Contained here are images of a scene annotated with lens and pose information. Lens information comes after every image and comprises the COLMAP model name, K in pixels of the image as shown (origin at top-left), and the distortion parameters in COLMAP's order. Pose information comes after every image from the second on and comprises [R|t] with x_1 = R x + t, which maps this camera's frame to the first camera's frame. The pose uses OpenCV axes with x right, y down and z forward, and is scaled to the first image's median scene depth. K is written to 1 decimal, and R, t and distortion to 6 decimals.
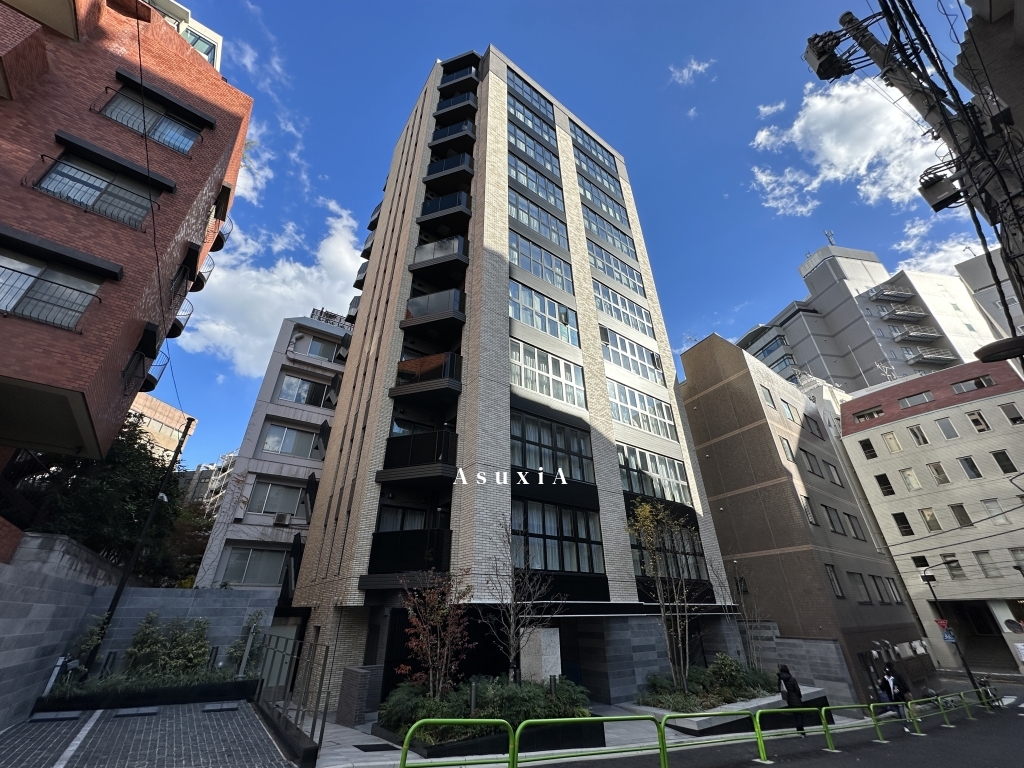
lens RADIAL K [[404.2, 0, 517.3], [0, 404.2, 386.0], [0, 0, 1]] dist [-0.001751, 0.000061]
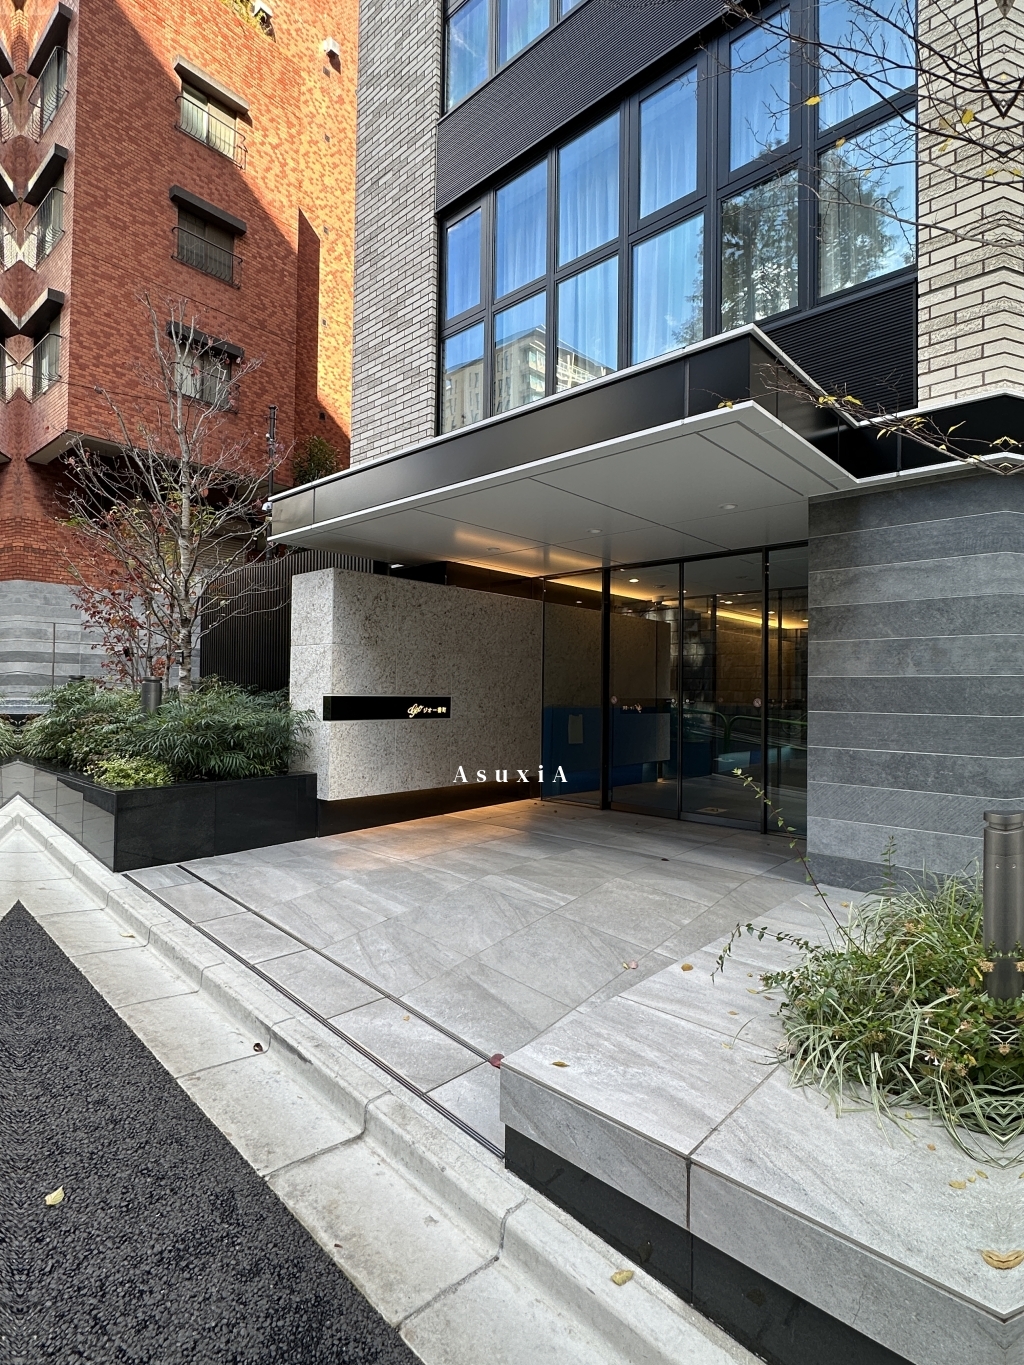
lens RADIAL K [[700.5, 0, 507.2], [0, 700.5, 680.6], [0, 0, 1]] dist [-0.002338, 0.000759]
pose [[0.189327, -0.000557, -0.981914, 0.454342], [0.473327, 0.876198, 0.090767, 0.499331], [0.860300, -0.481951, 0.166151, 0.717248]]
